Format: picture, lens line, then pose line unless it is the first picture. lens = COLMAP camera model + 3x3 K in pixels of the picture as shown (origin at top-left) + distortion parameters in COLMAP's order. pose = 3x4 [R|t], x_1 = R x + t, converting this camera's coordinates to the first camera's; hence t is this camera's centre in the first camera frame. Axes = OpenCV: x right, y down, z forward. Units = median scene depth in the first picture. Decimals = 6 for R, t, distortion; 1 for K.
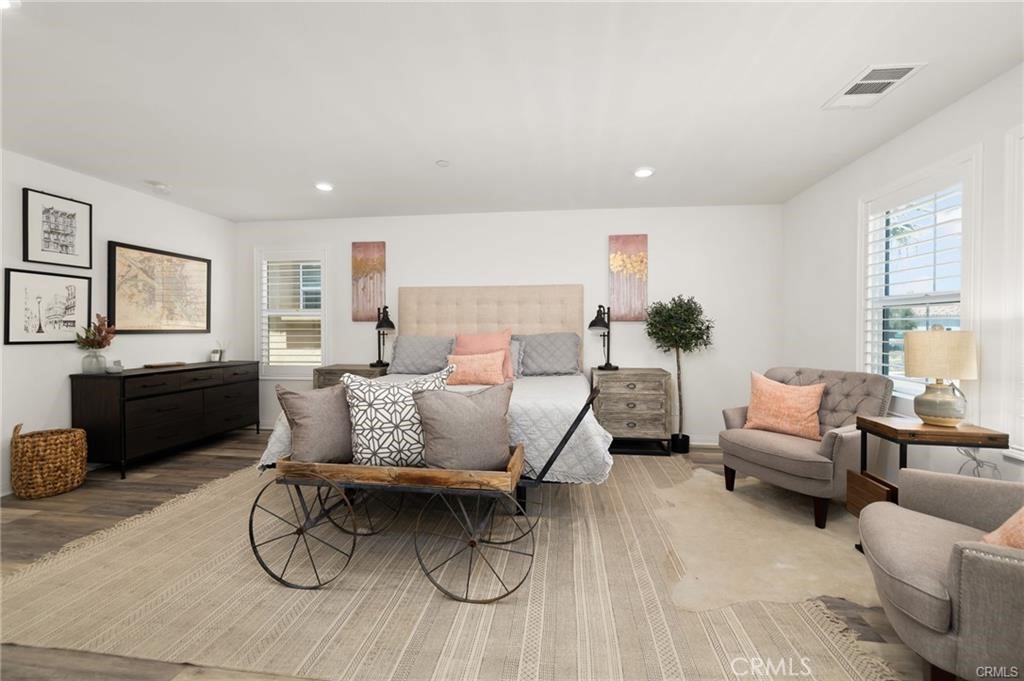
lens RADIAL K [[438.2, 0, 512.2], [0, 438.2, 332.2], [0, 0, 1]] dist [-0.002345, 0.000536]
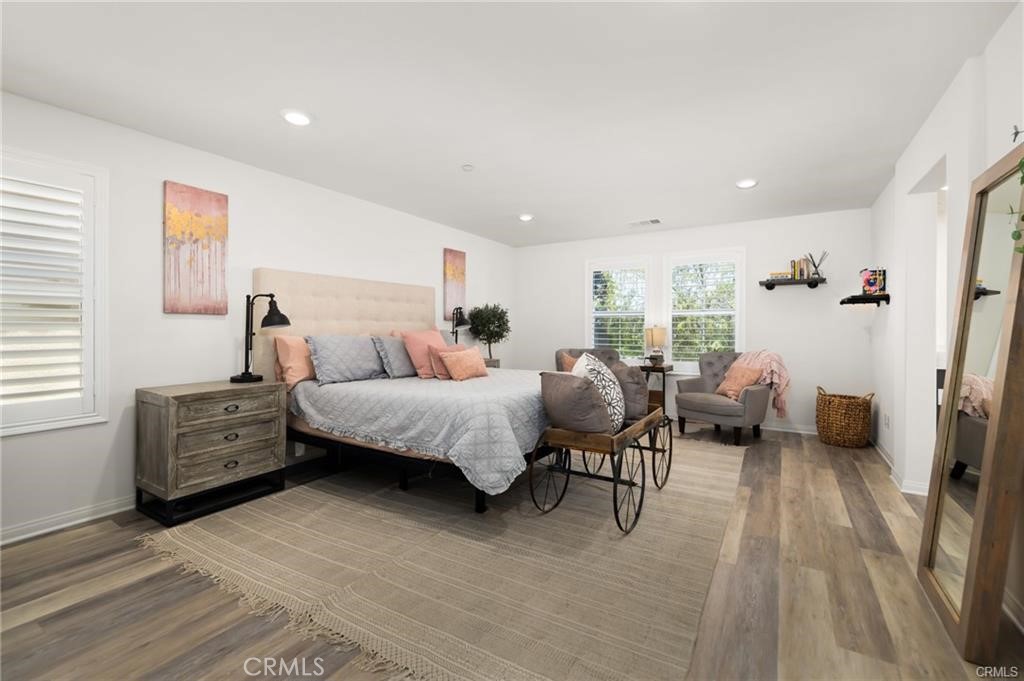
lens RADIAL K [[438.2, 0, 529.3], [0, 438.2, 334.1], [0, 0, 1]] dist [-0.002345, 0.000536]
pose [[0.387057, -0.008443, 0.922017, -0.762837], [0.019622, 0.999807, 0.000918, 0.012237], [-0.921847, 0.017736, 0.387148, 0.342742]]
